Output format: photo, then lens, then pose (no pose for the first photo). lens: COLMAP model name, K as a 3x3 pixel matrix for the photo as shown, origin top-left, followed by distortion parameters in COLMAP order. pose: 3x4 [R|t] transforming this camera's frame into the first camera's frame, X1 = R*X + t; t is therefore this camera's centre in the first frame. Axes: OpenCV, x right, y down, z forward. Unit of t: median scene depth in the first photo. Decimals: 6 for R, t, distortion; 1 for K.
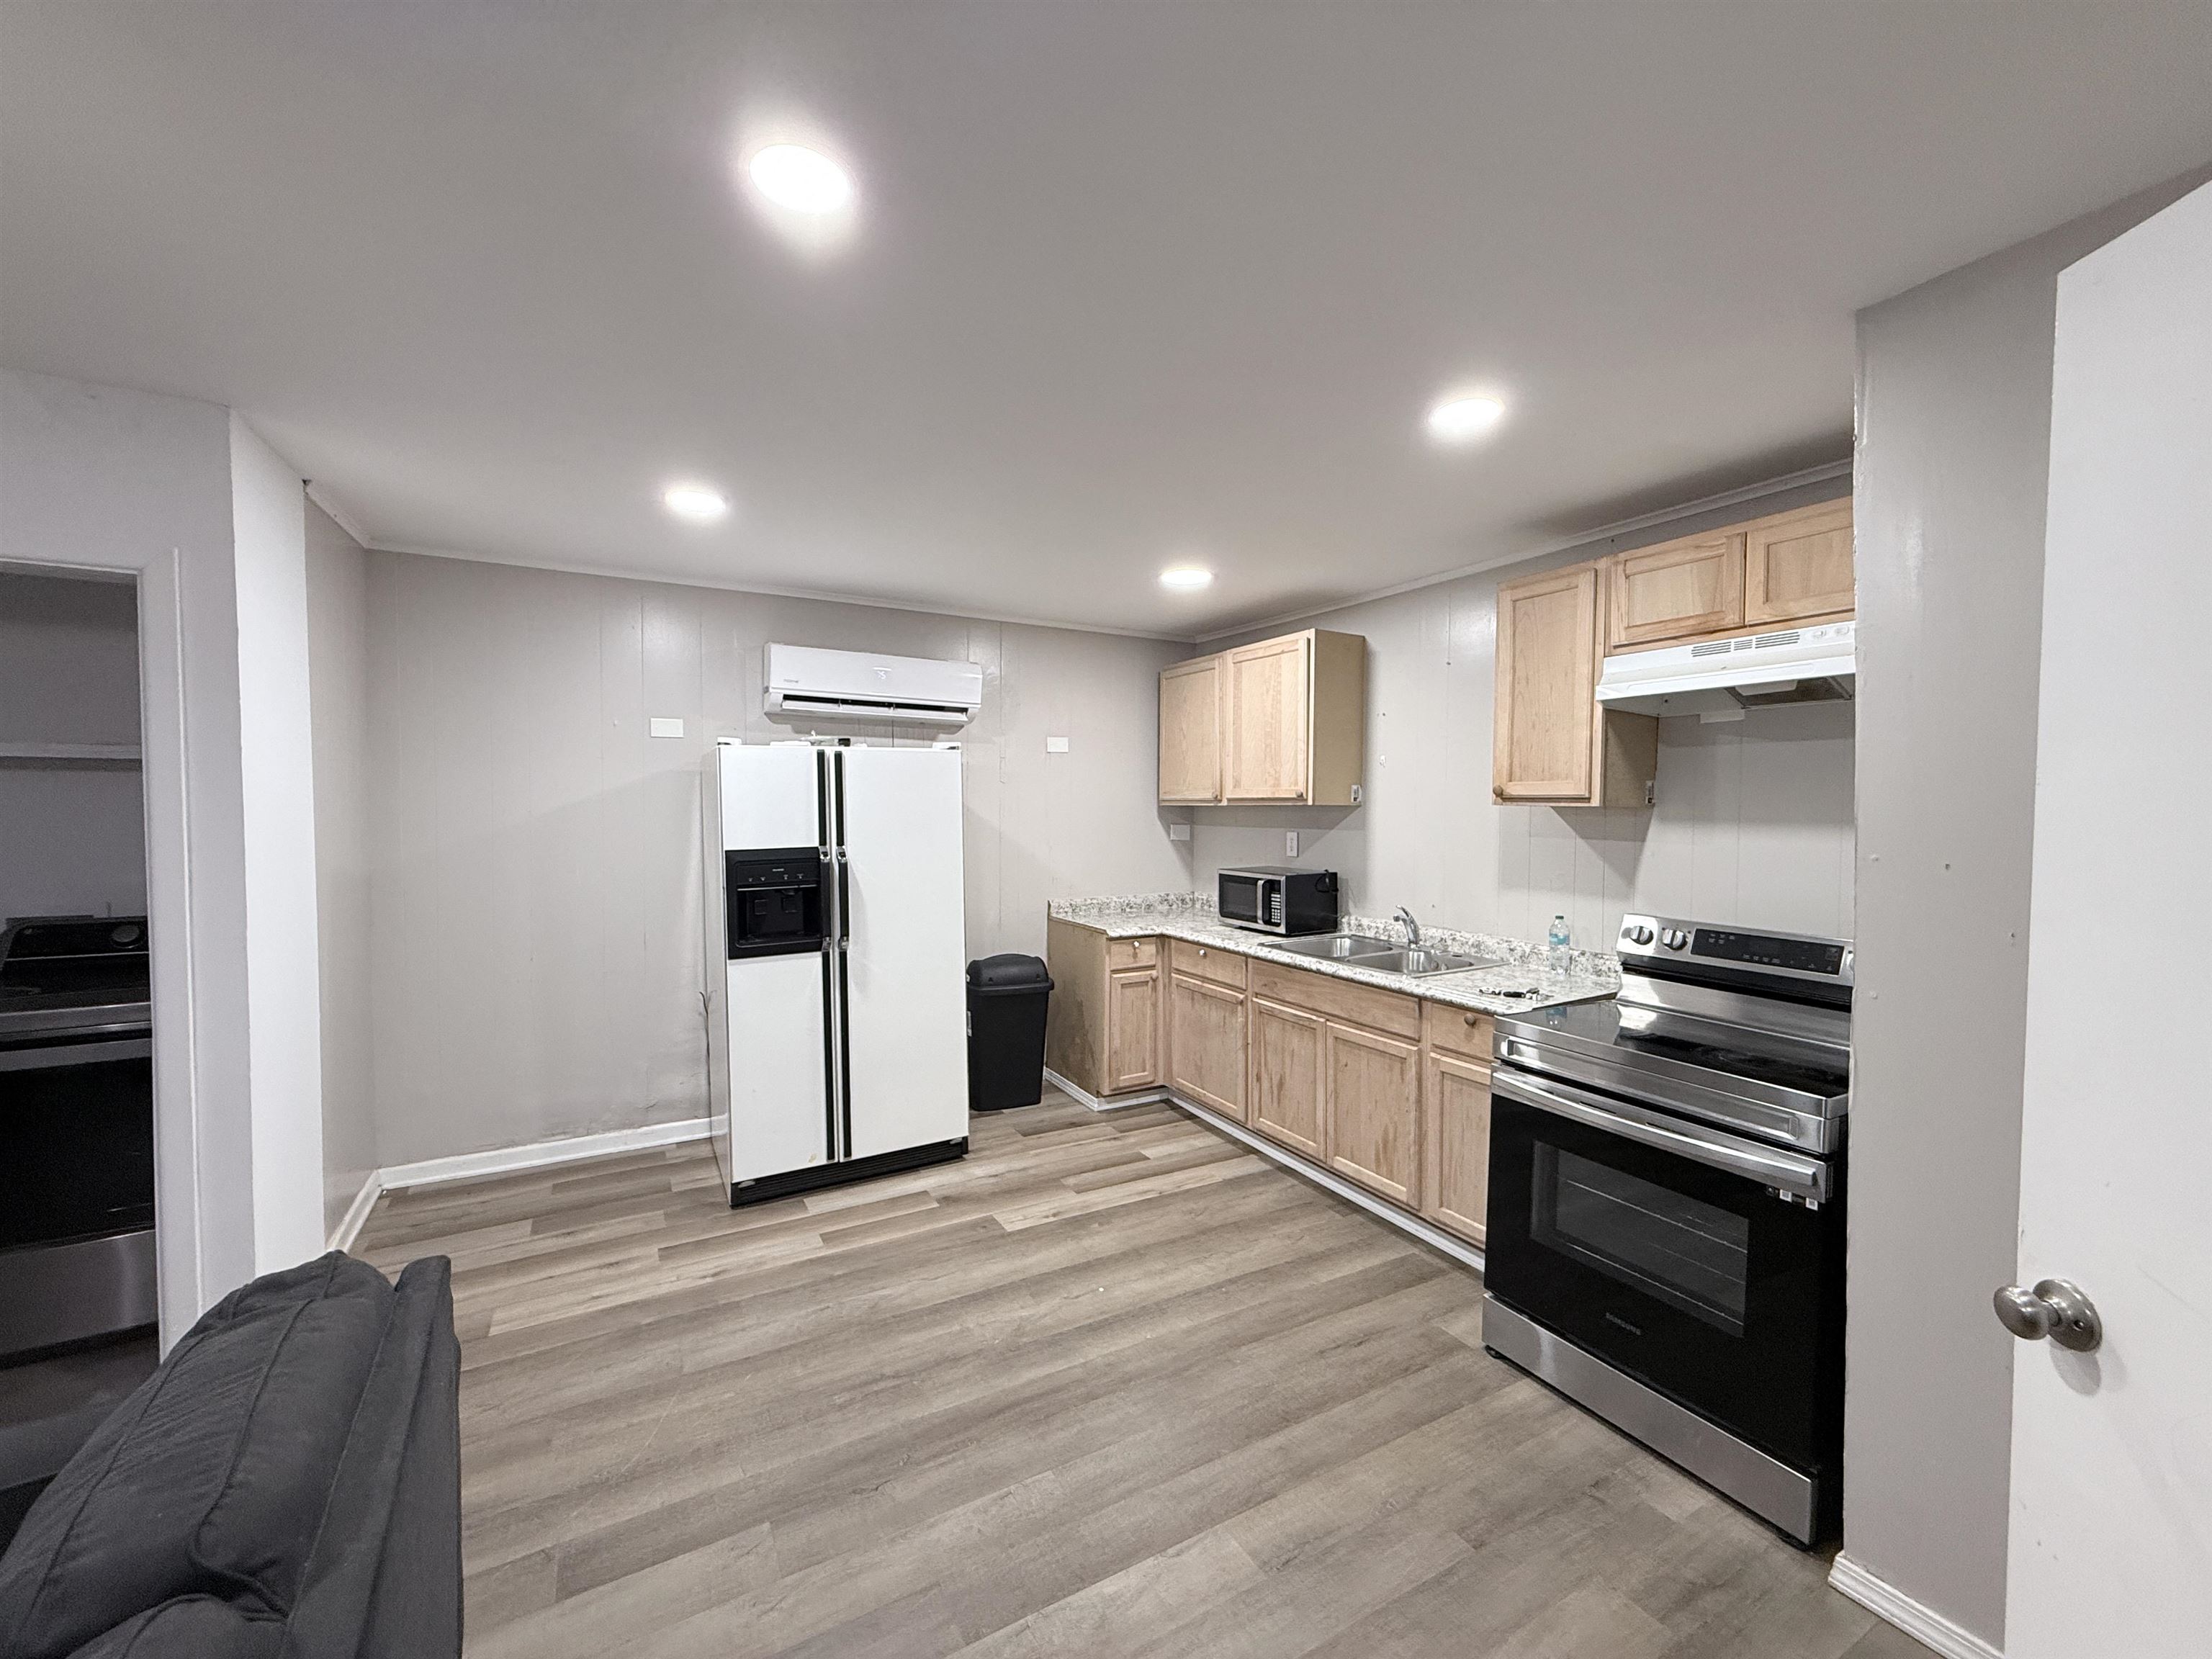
lens RADIAL K [[883.6, 0, 1101.2], [0, 883.6, 829.3], [0, 0, 1]] dist [0.000144, -0.000003]
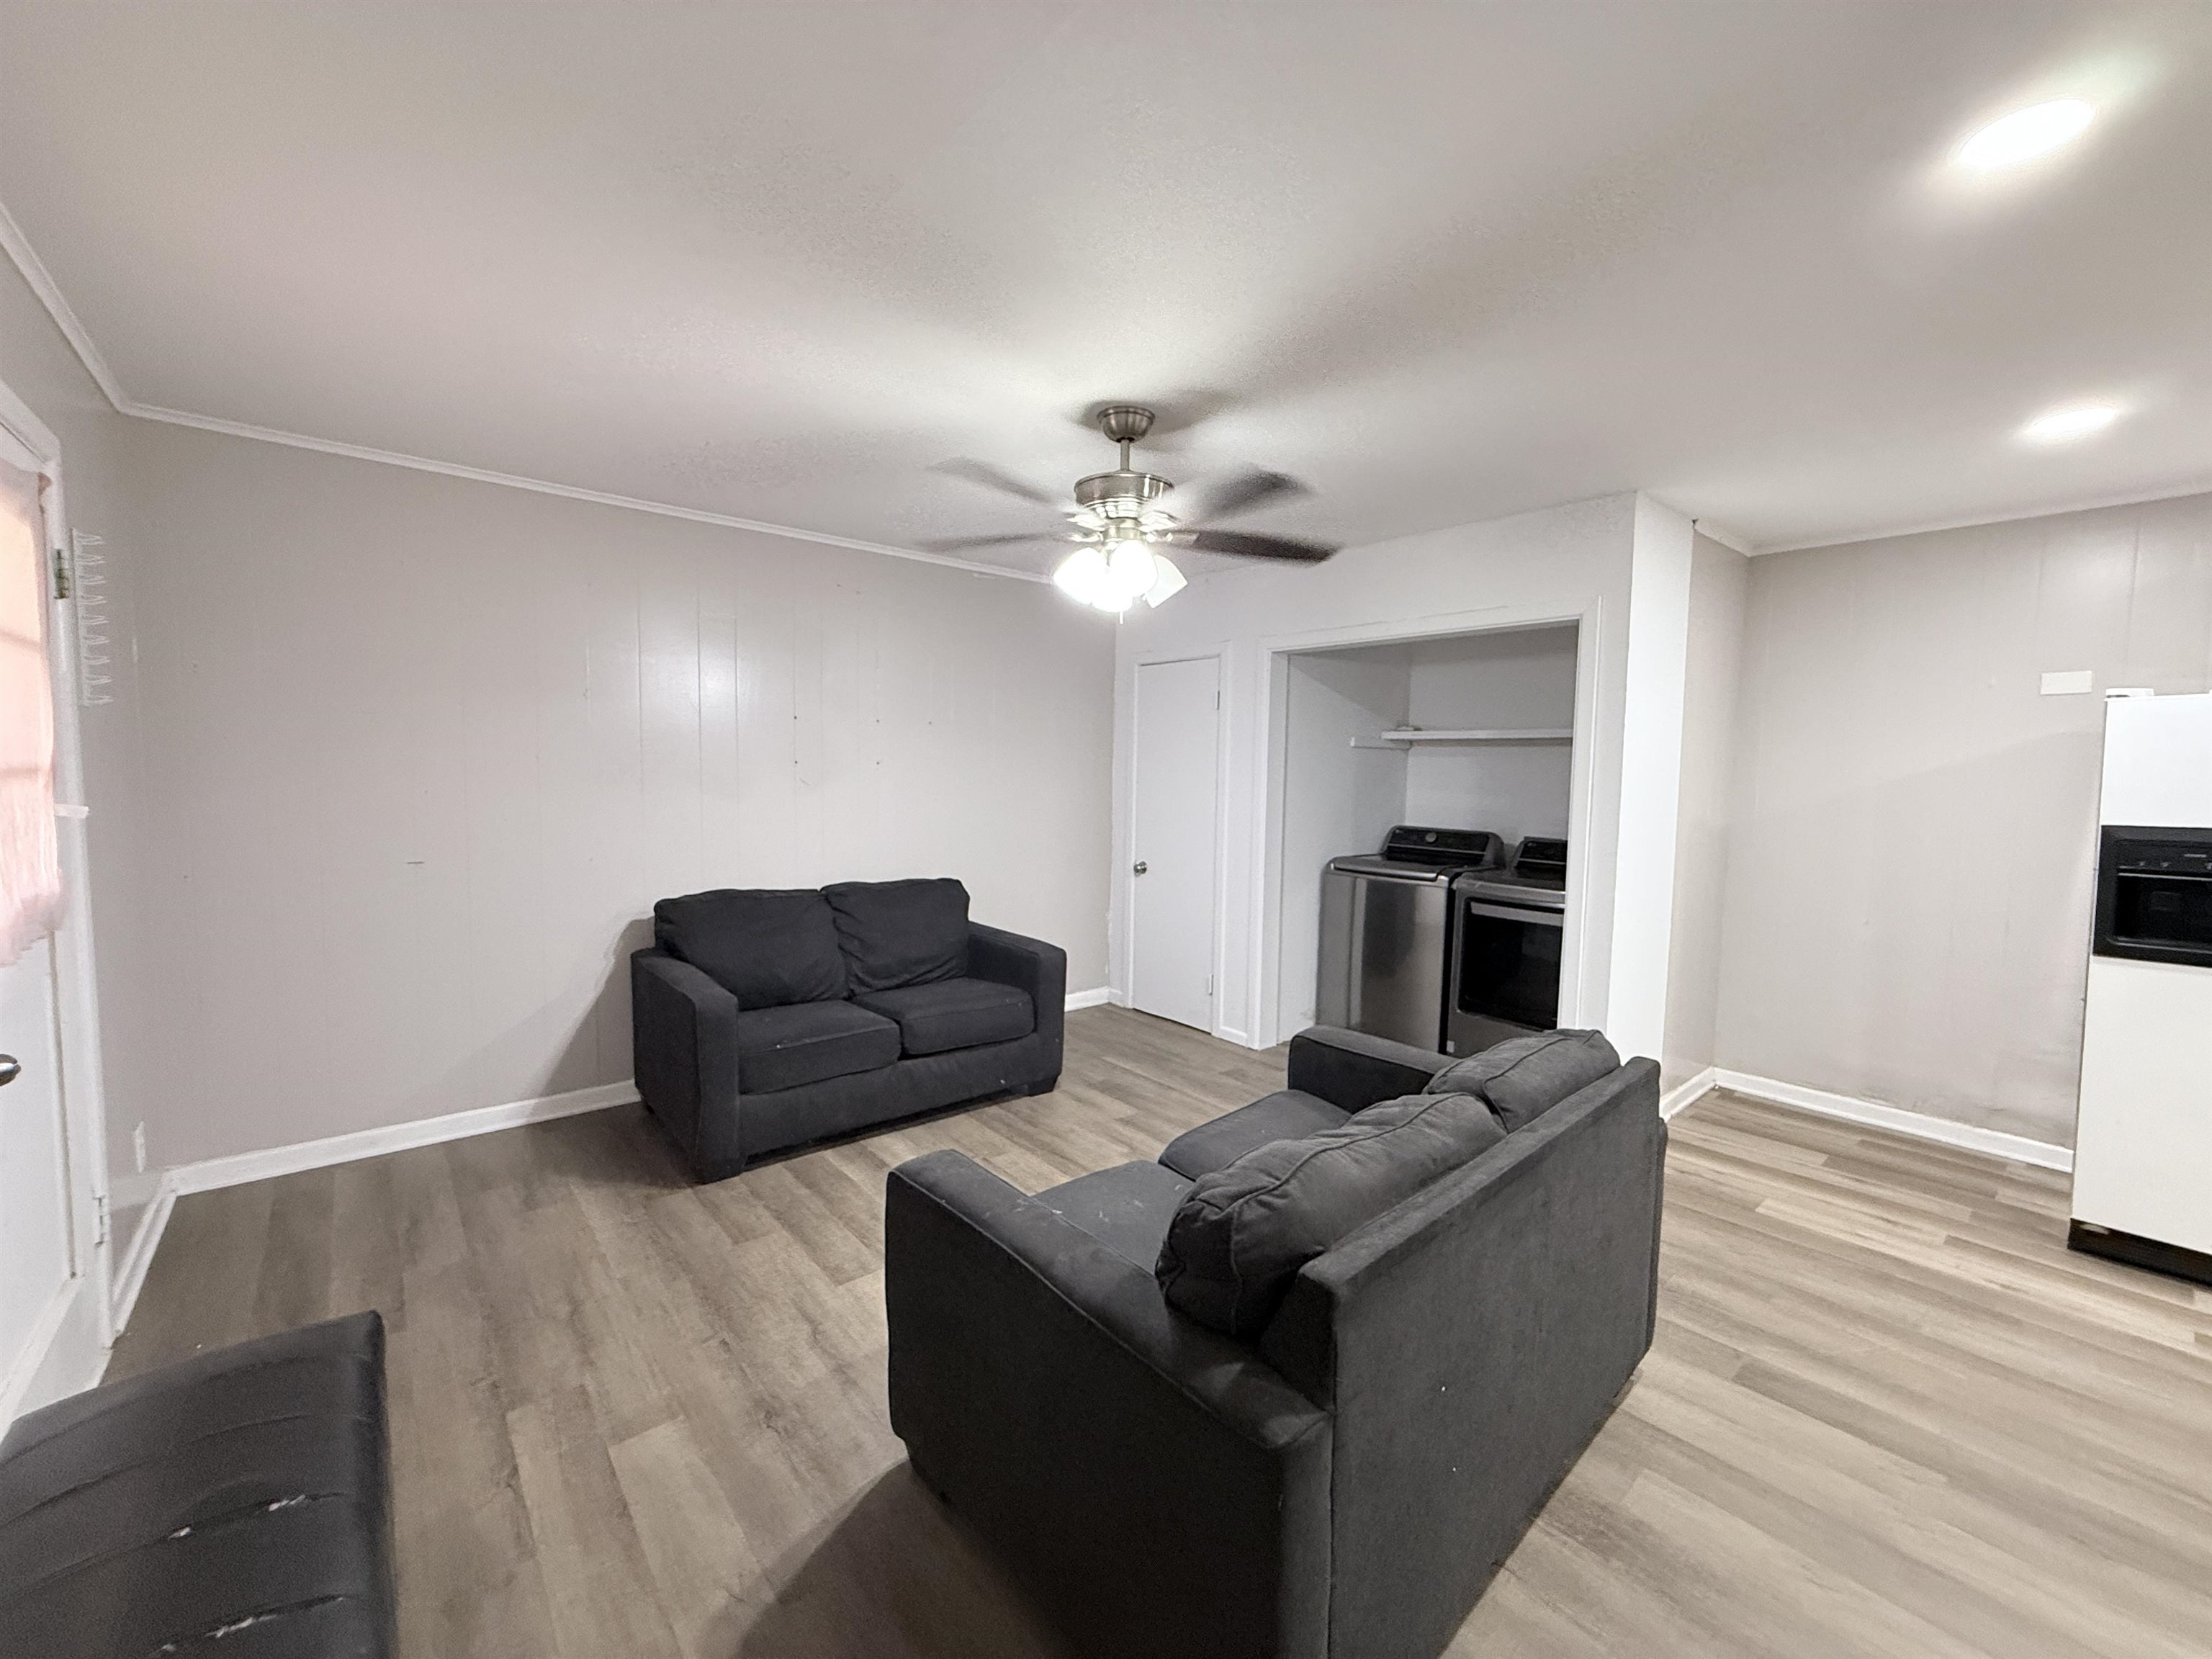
lens RADIAL K [[883.6, 0, 1101.2], [0, 883.6, 829.3], [0, 0, 1]] dist [0.000144, -0.000003]
pose [[0.190114, 0.069917, -0.979269, 0.204558], [-0.048039, 0.996929, 0.061852, 0.020701], [0.980586, 0.035284, 0.192888, -0.086182]]
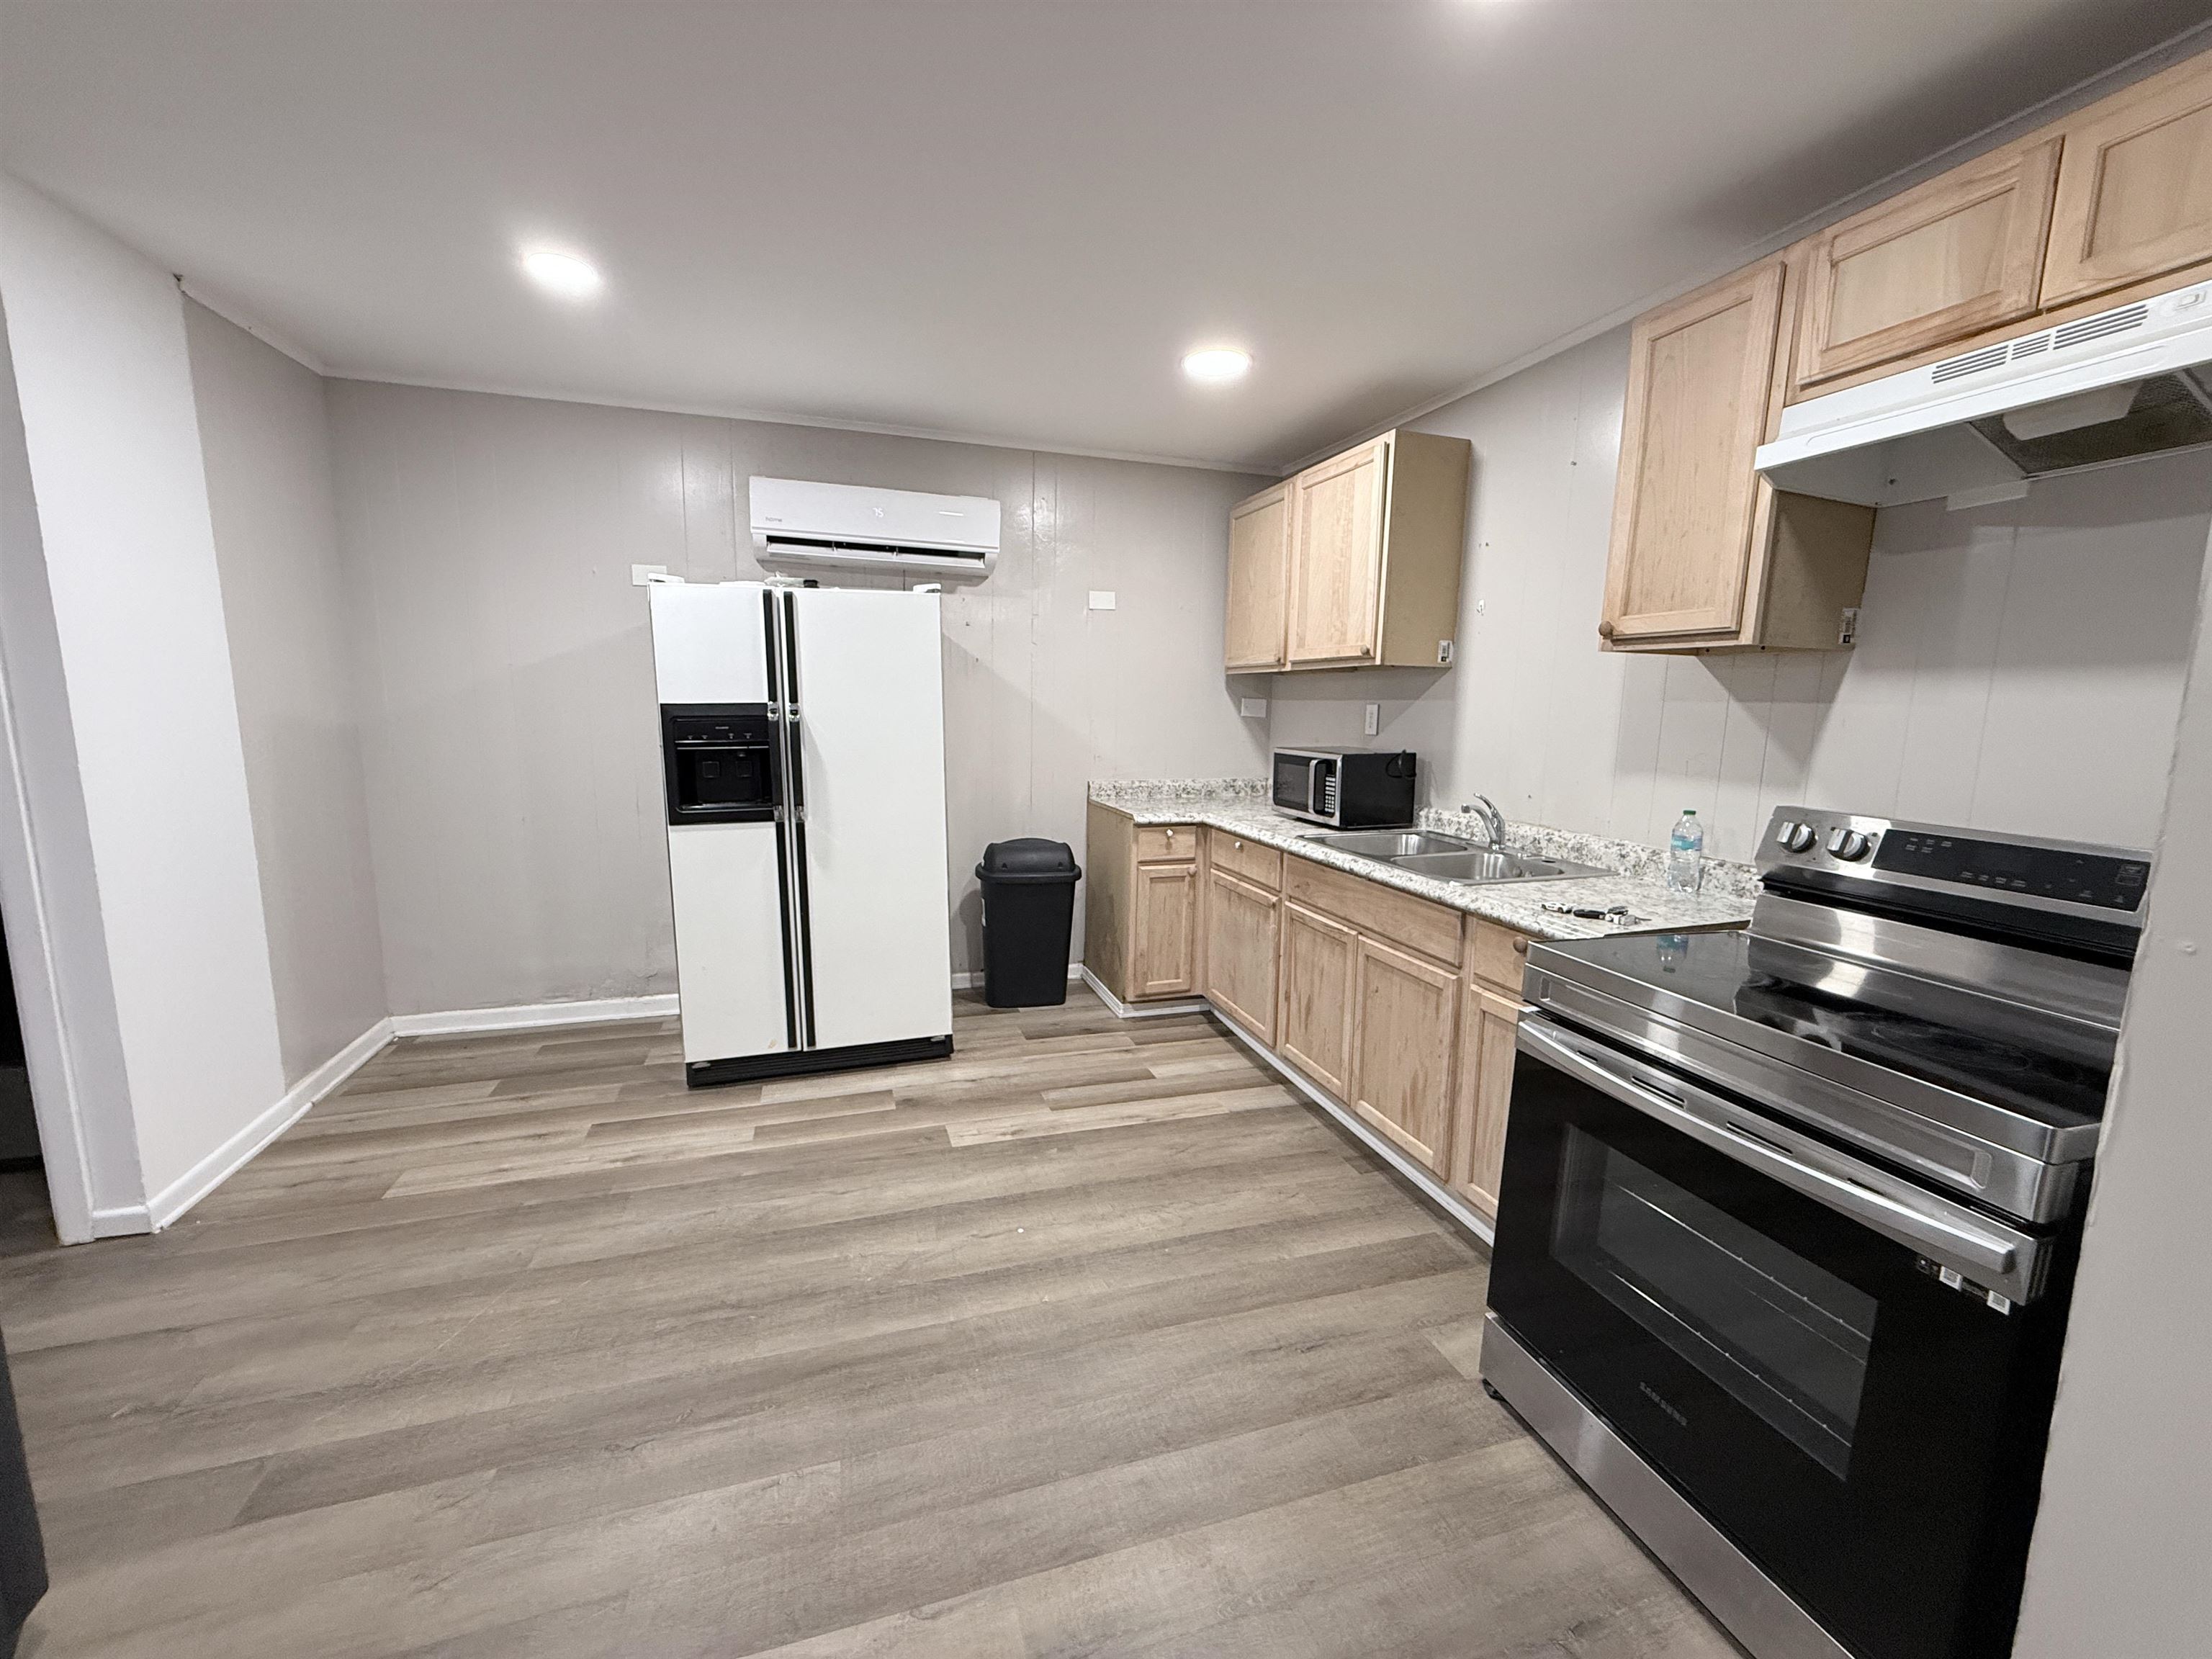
lens RADIAL K [[883.6, 0, 1101.2], [0, 883.6, 829.3], [0, 0, 1]] dist [0.000144, -0.000003]
pose [[0.979439, 0.040742, -0.197582, 0.184625], [-0.017928, 0.993099, 0.115905, 0.036974], [0.200941, -0.109979, 0.973410, 0.199085]]
